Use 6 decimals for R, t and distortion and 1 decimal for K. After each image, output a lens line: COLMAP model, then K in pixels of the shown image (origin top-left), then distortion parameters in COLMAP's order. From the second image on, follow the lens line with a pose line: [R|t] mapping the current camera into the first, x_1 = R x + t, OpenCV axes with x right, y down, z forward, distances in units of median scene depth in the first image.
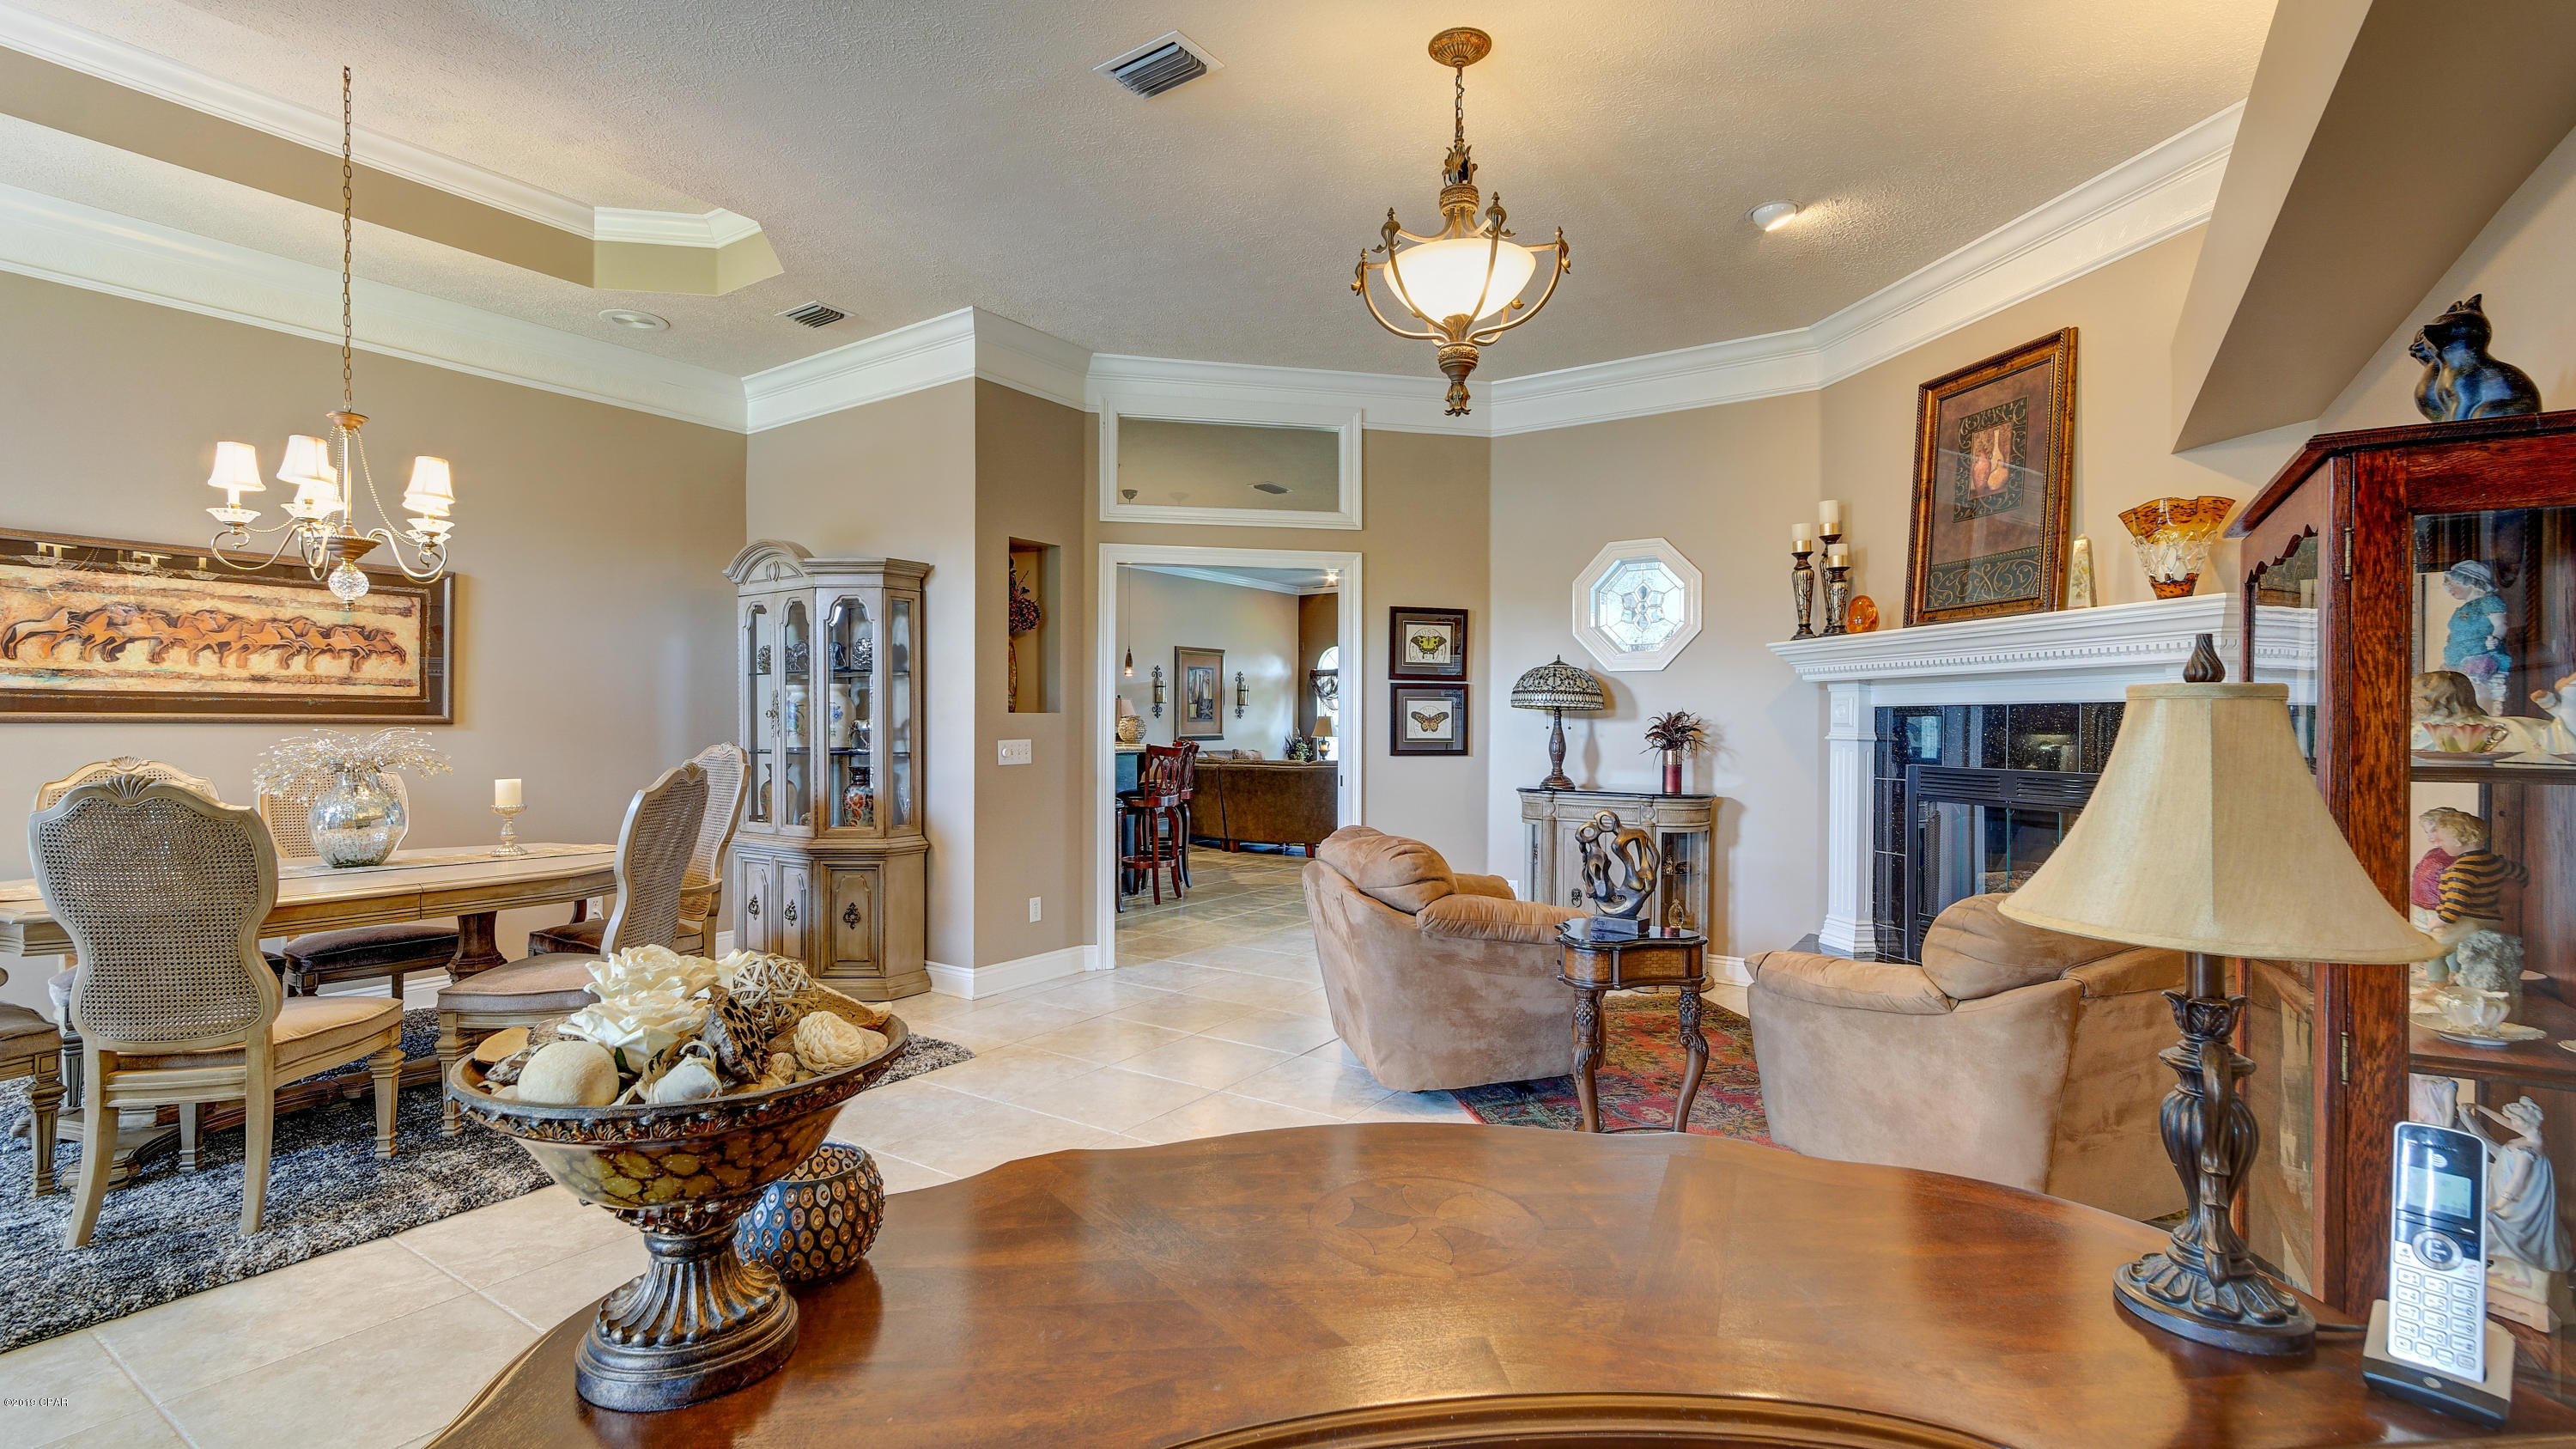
lens RADIAL K [[1164.4, 0, 1283.9], [0, 1164.4, 724.2], [0, 0, 1]] dist [-0.002393, 0.001950]
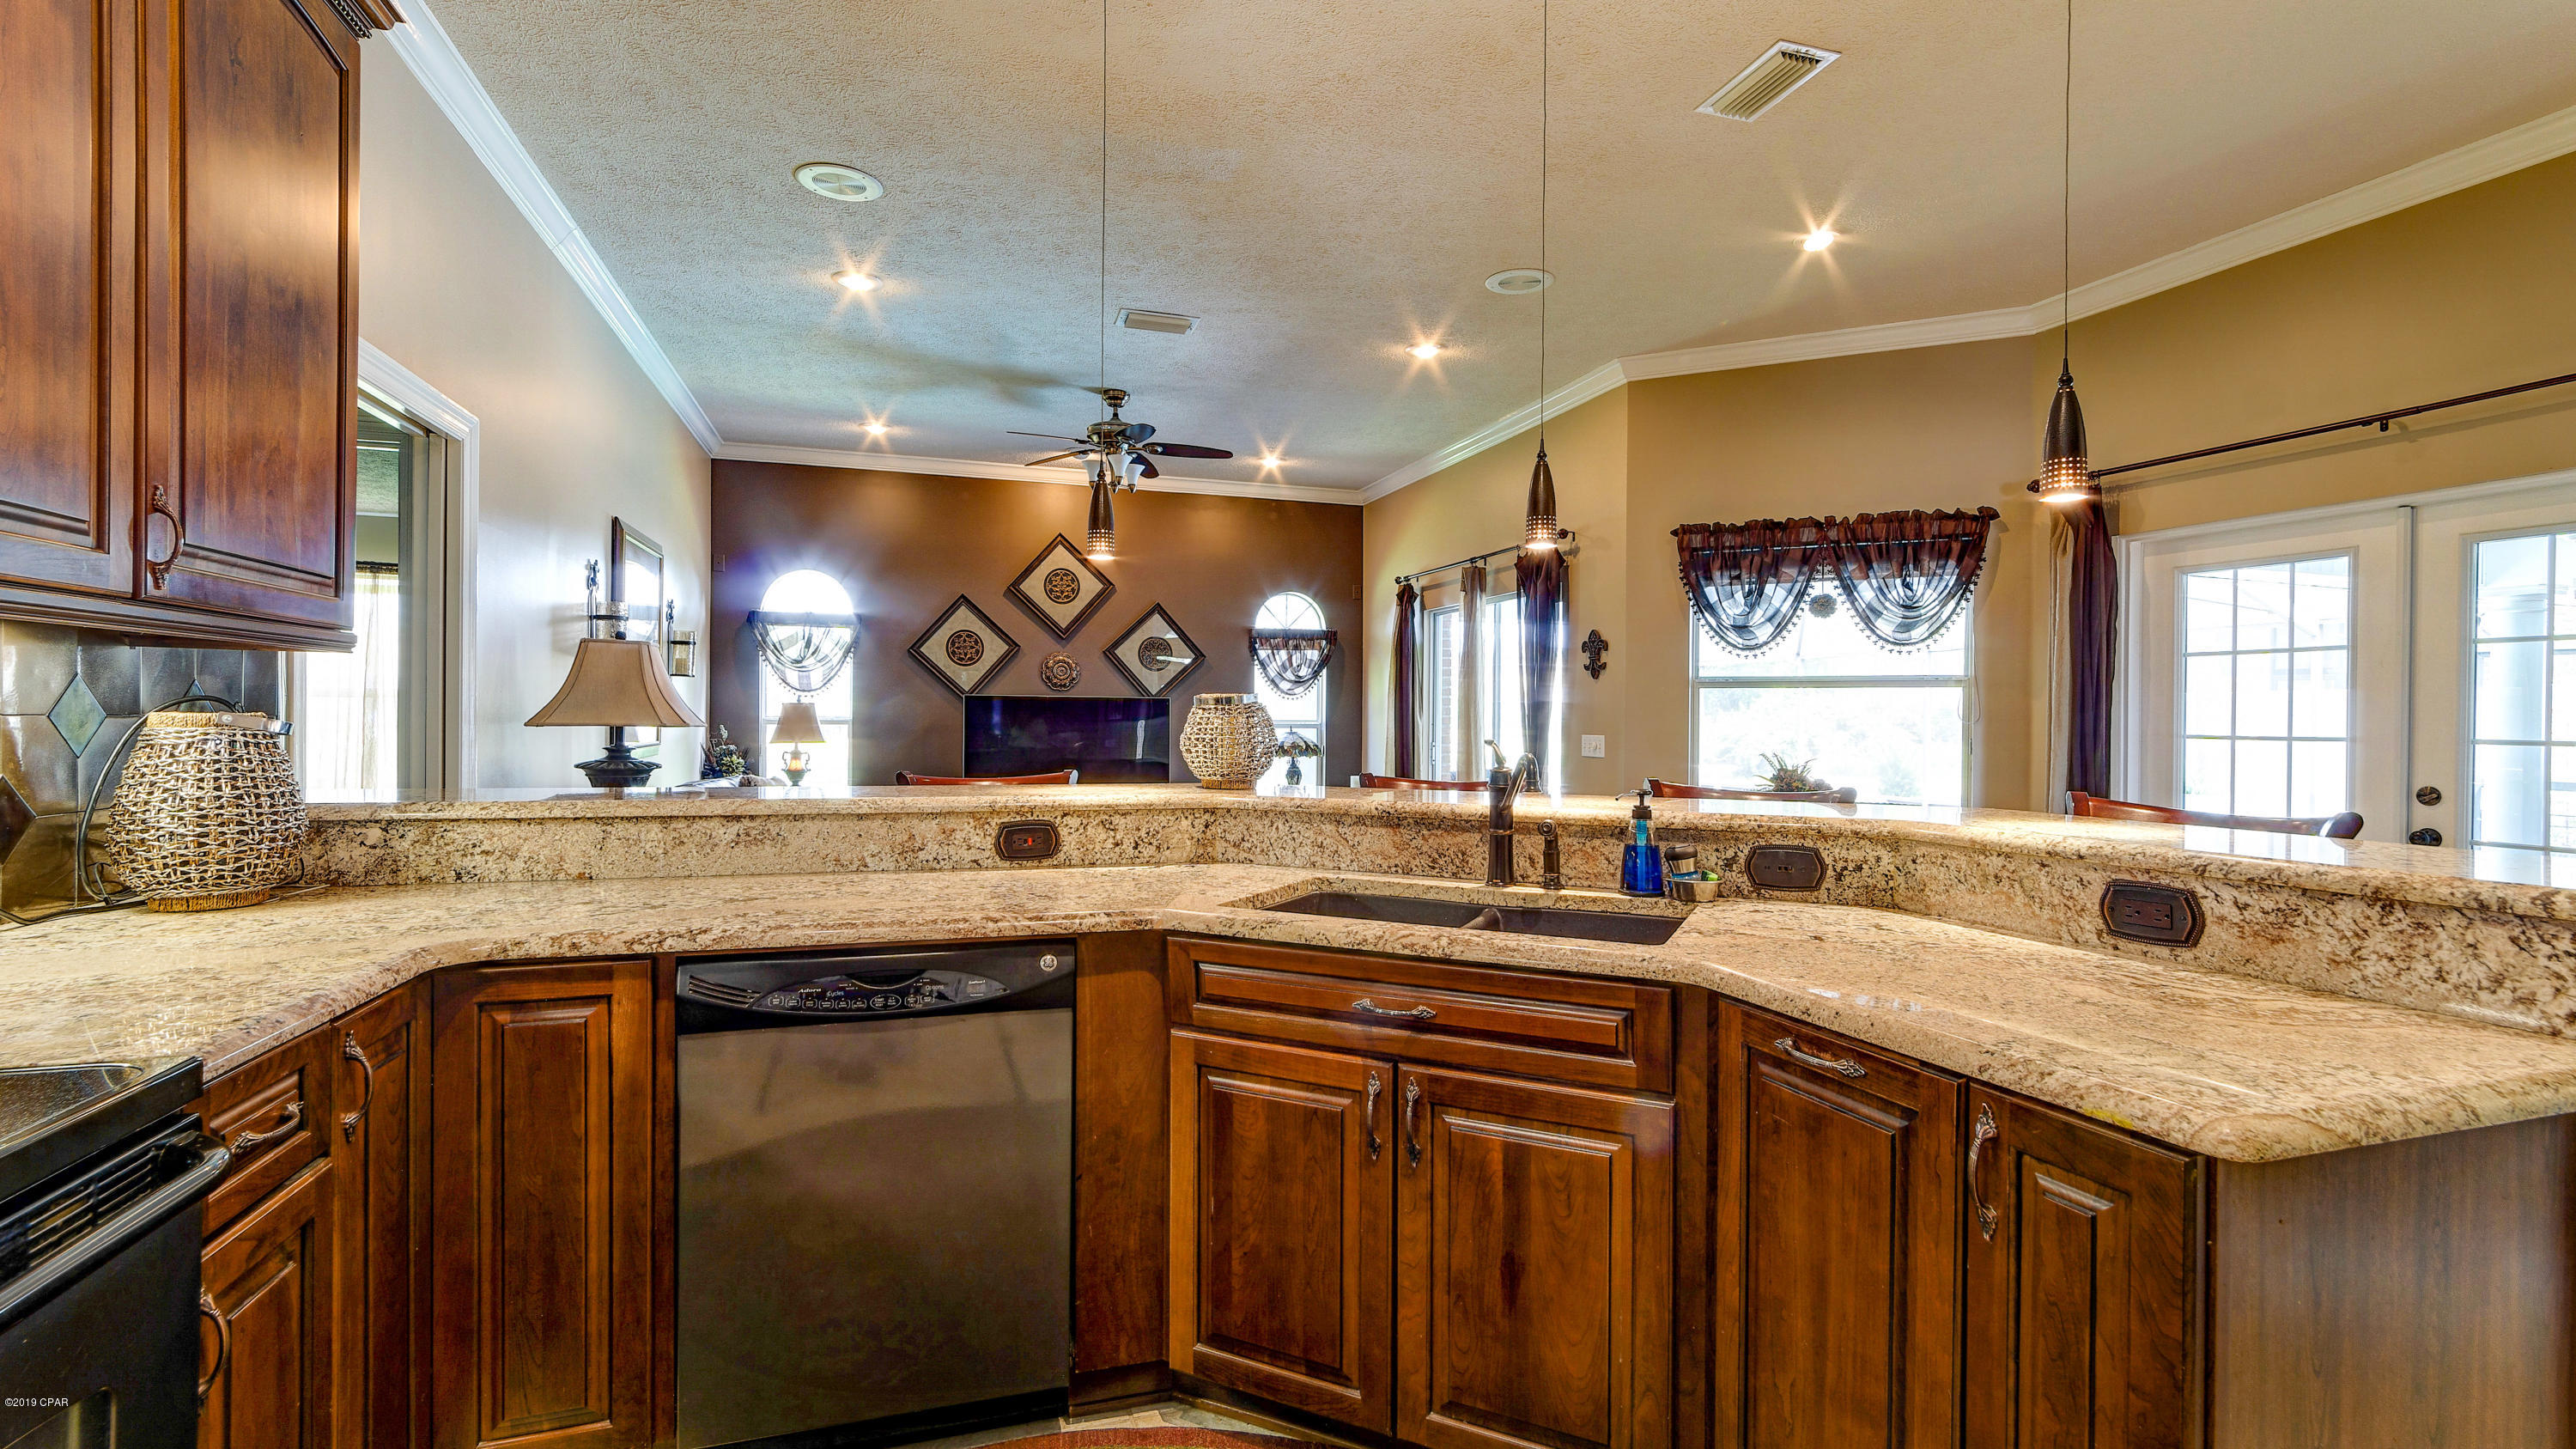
lens RADIAL K [[1126.4, 0, 1288.5], [0, 1126.4, 720.6], [0, 0, 1]] dist [-0.002991, -0.000596]
pose [[0.628556, 0.002393, 0.777760, -0.582346], [-0.005692, 0.999983, 0.001523, -0.003742], [-0.777743, -0.005384, 0.628559, 1.457037]]
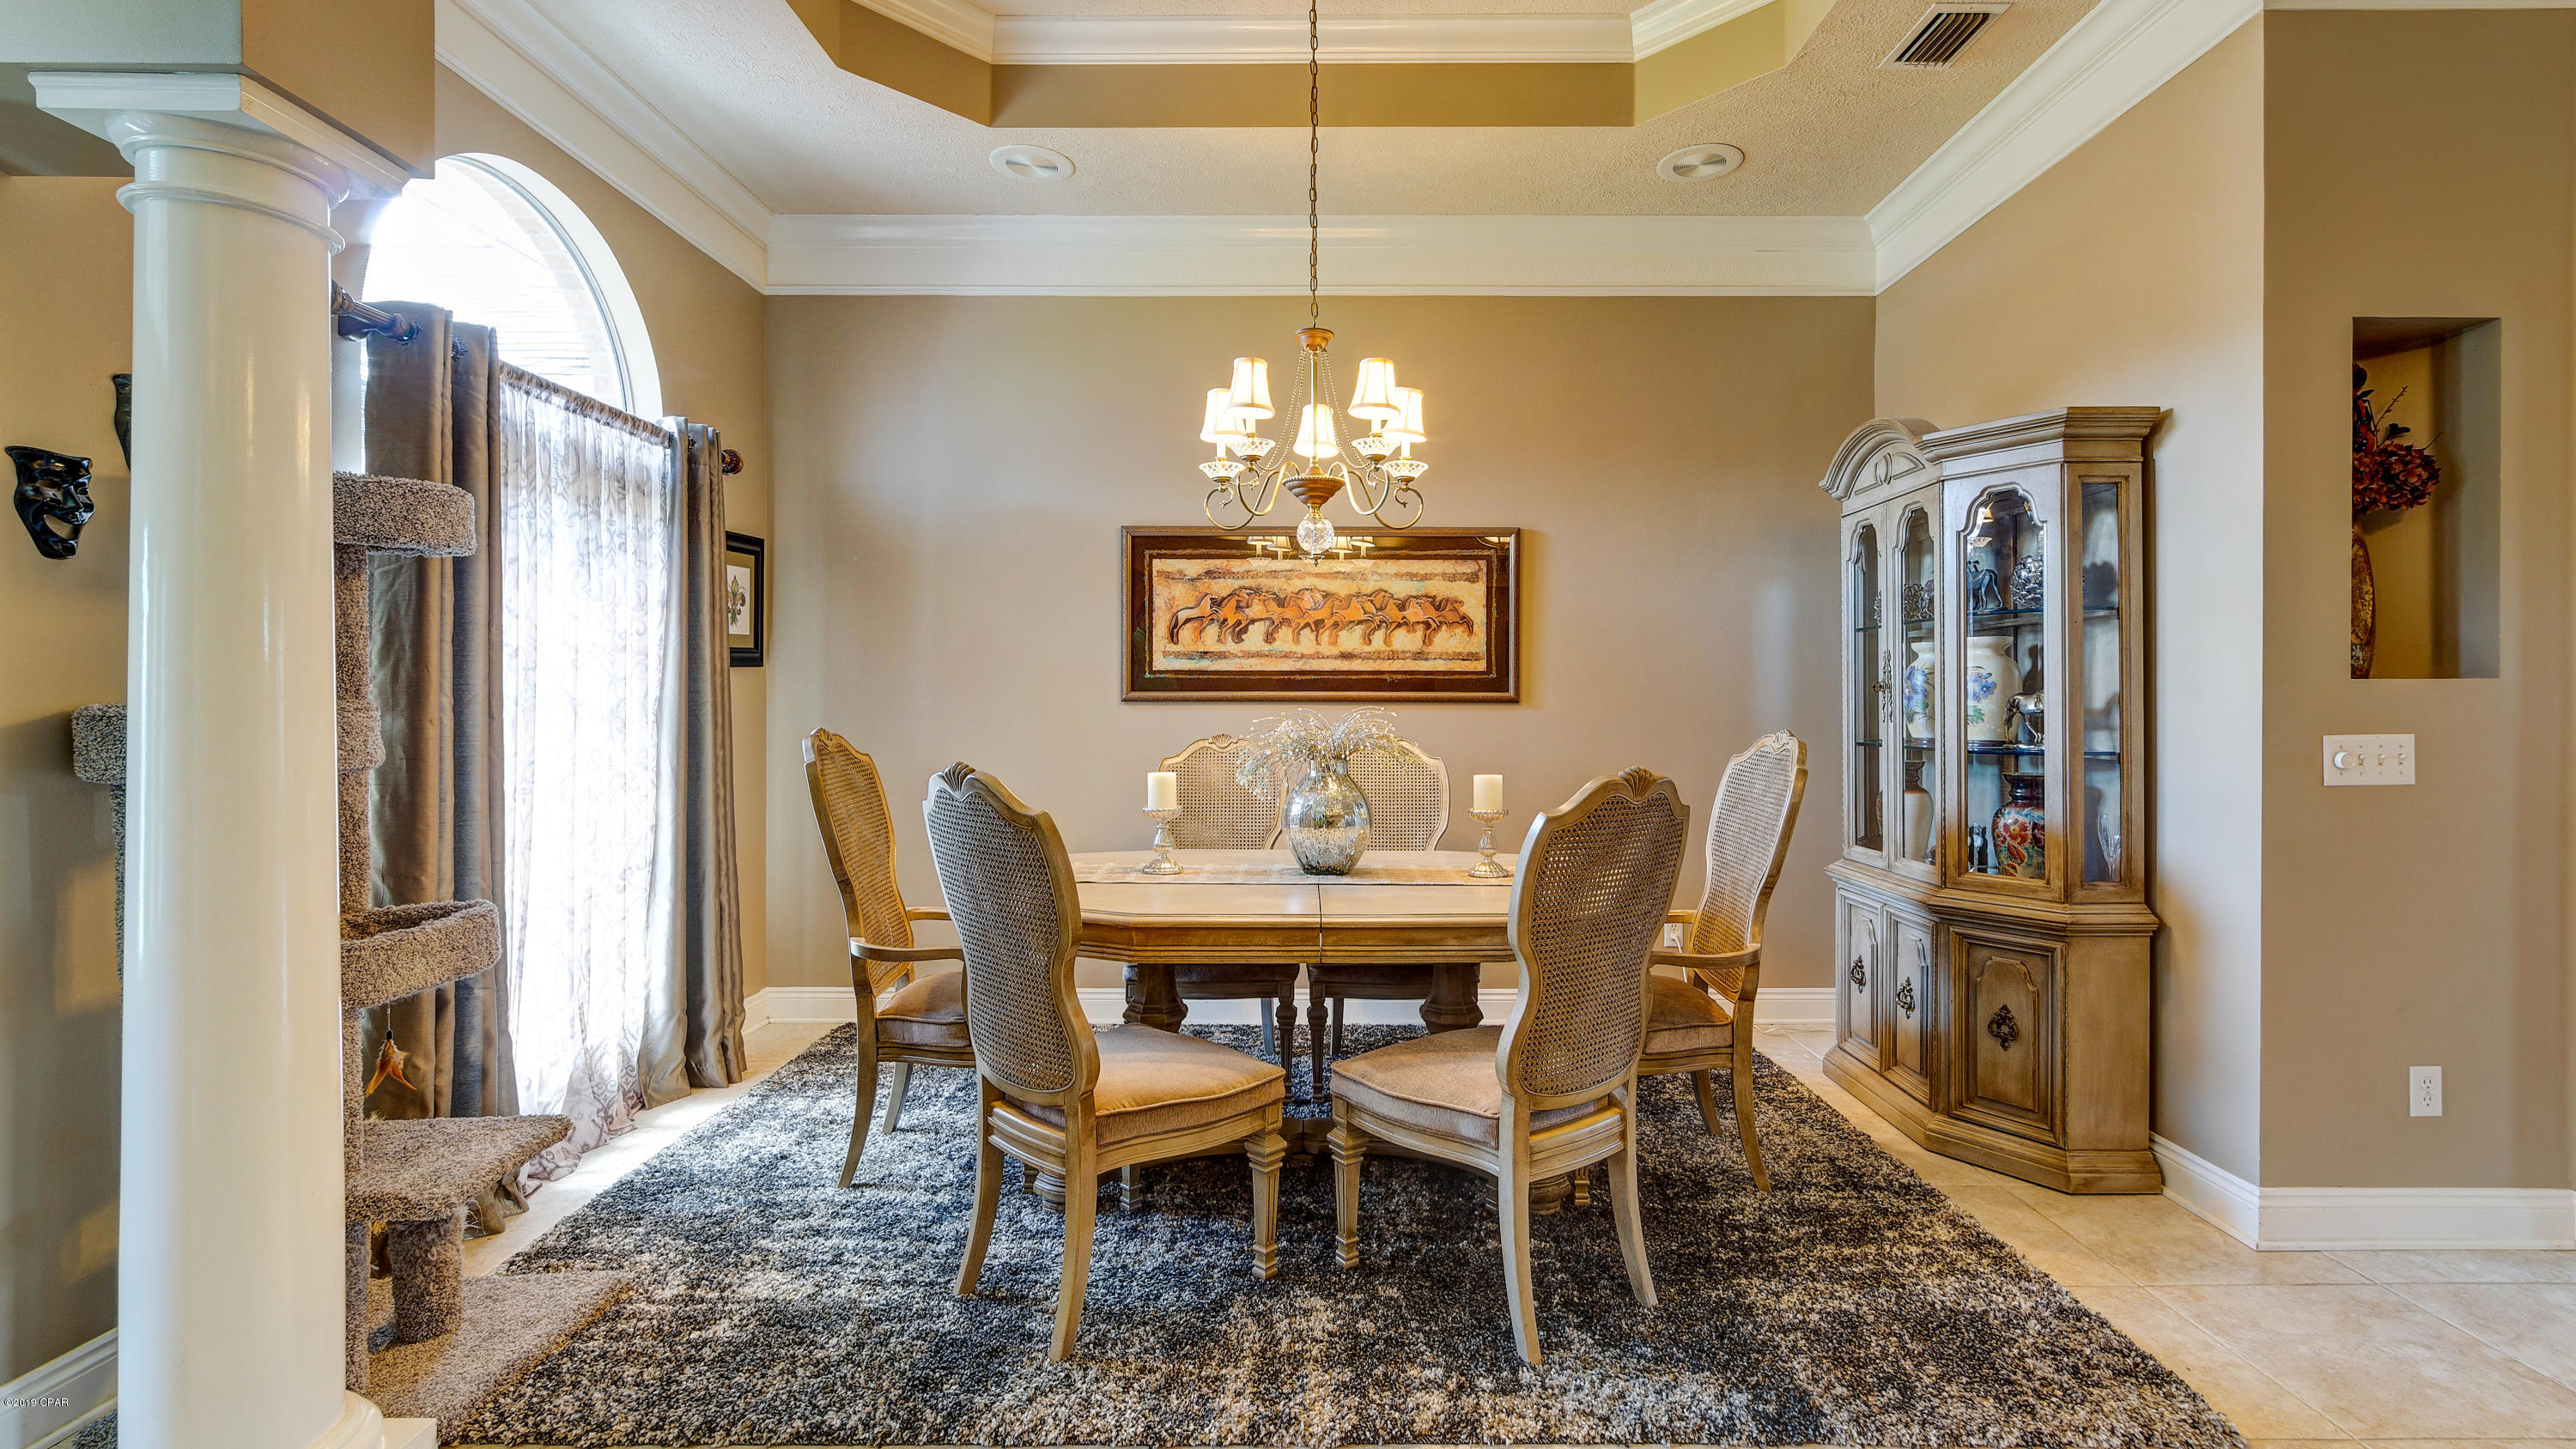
lens RADIAL K [[1164.0, 0, 1304.9], [0, 1164.0, 703.3], [0, 0, 1]] dist [-0.002393, 0.001950]
pose [[0.563430, 0.001459, -0.826162, -0.081880], [-0.000308, 0.999999, 0.001555, -0.000534], [0.826164, -0.000621, 0.563430, 0.366978]]
